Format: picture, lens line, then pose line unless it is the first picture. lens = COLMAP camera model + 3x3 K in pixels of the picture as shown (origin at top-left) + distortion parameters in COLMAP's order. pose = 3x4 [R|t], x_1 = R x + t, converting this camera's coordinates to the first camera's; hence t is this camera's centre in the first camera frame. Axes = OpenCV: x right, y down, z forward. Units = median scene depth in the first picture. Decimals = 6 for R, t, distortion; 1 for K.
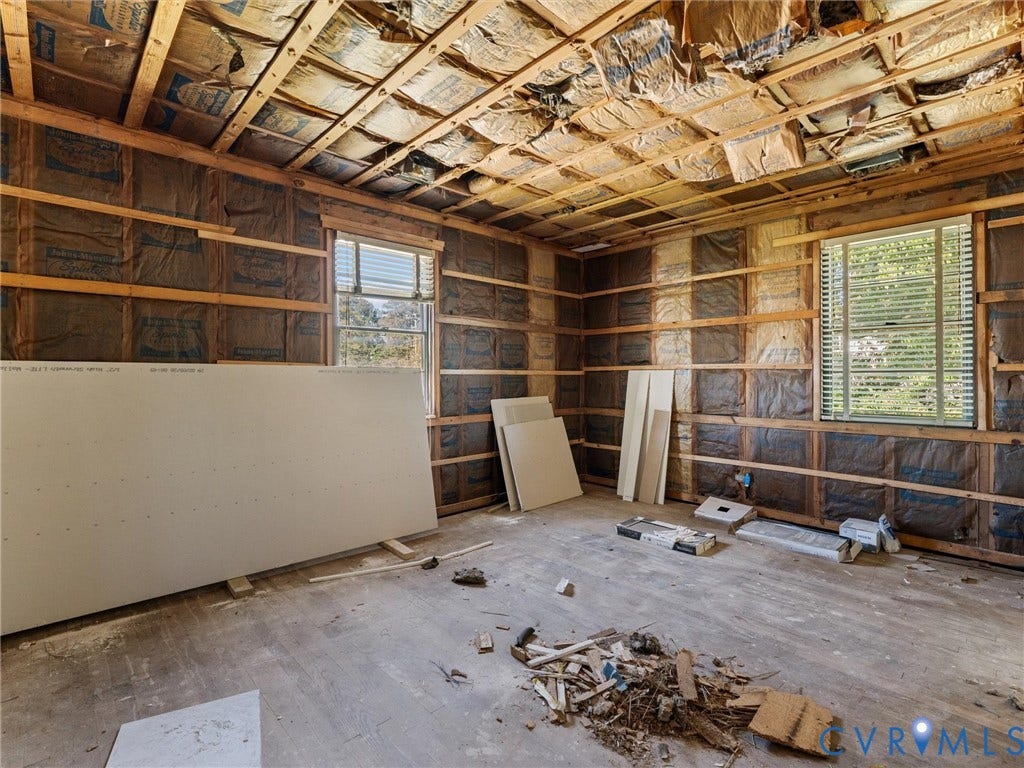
lens RADIAL K [[487.1, 0, 504.8], [0, 487.1, 375.7], [0, 0, 1]] dist [-0.000129, -0.000375]
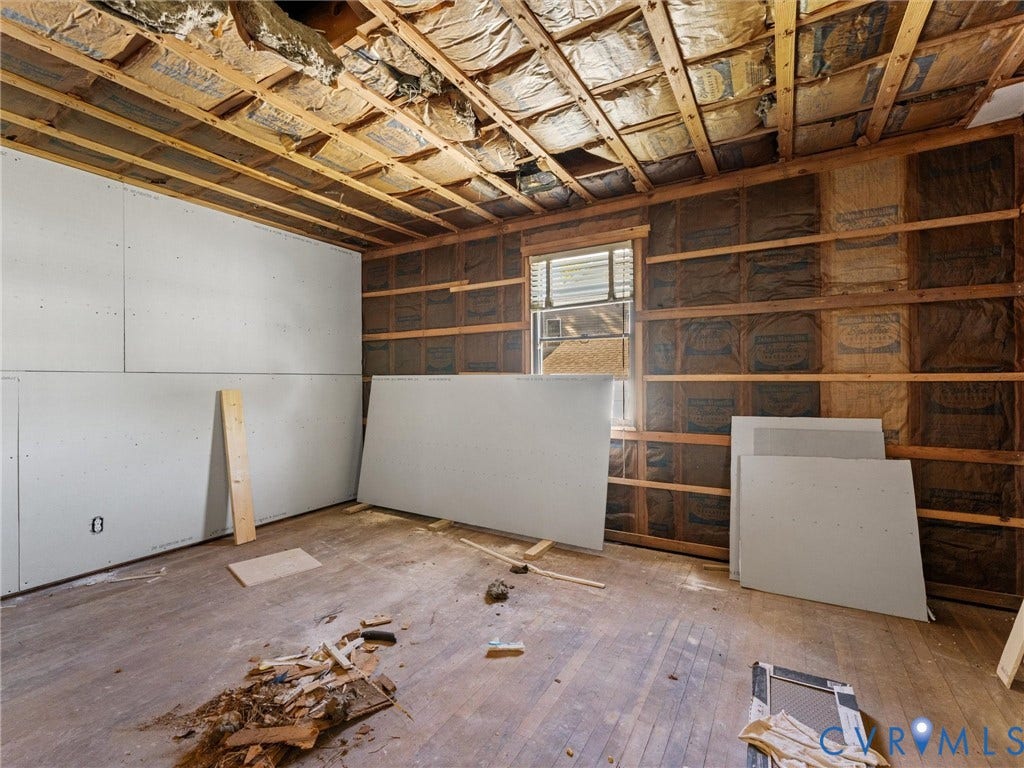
lens RADIAL K [[463.0, 0, 506.7], [0, 463.0, 382.3], [0, 0, 1]] dist [-0.000315, -0.000181]
pose [[0.281304, 0.004250, -0.959609, 0.777398], [0.004810, 0.999971, 0.005839, -0.009064], [0.959607, -0.006258, 0.281275, 0.718102]]
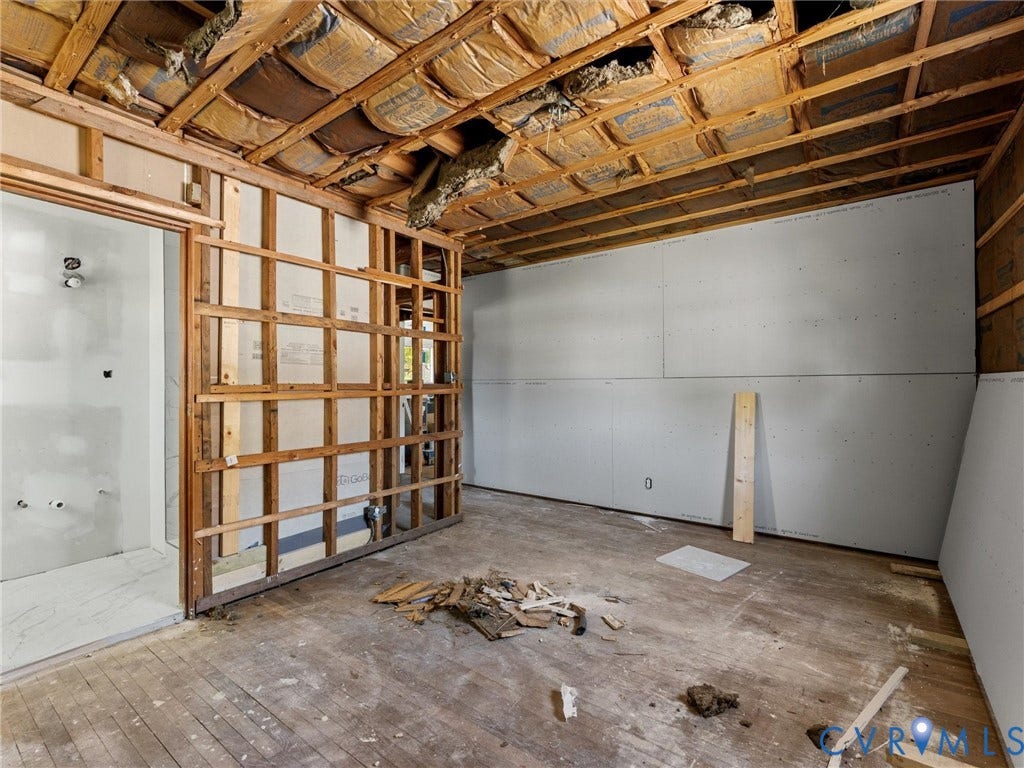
lens RADIAL K [[463.0, 0, 506.7], [0, 463.0, 382.3], [0, 0, 1]] dist [-0.000315, -0.000181]
pose [[-0.982840, 0.005551, -0.184376, 0.291171], [0.007468, 0.999925, -0.009703, -0.005619], [0.184309, -0.010914, -0.982808, 1.473044]]
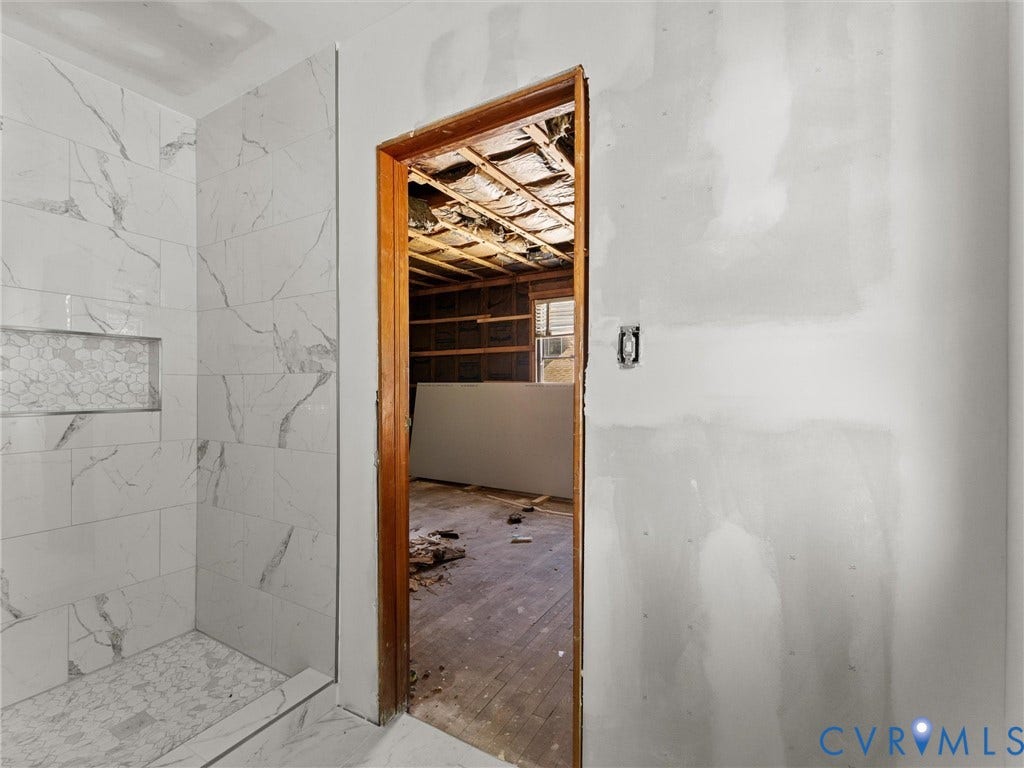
lens RADIAL K [[460.5, 0, 510.6], [0, 460.5, 391.8], [0, 0, 1]] dist [0.000019, -0.000031]
pose [[0.284569, 0.015128, -0.958536, 1.266133], [0.002640, 0.999859, 0.016564, -0.016909], [0.958652, -0.007244, 0.284489, 0.536725]]
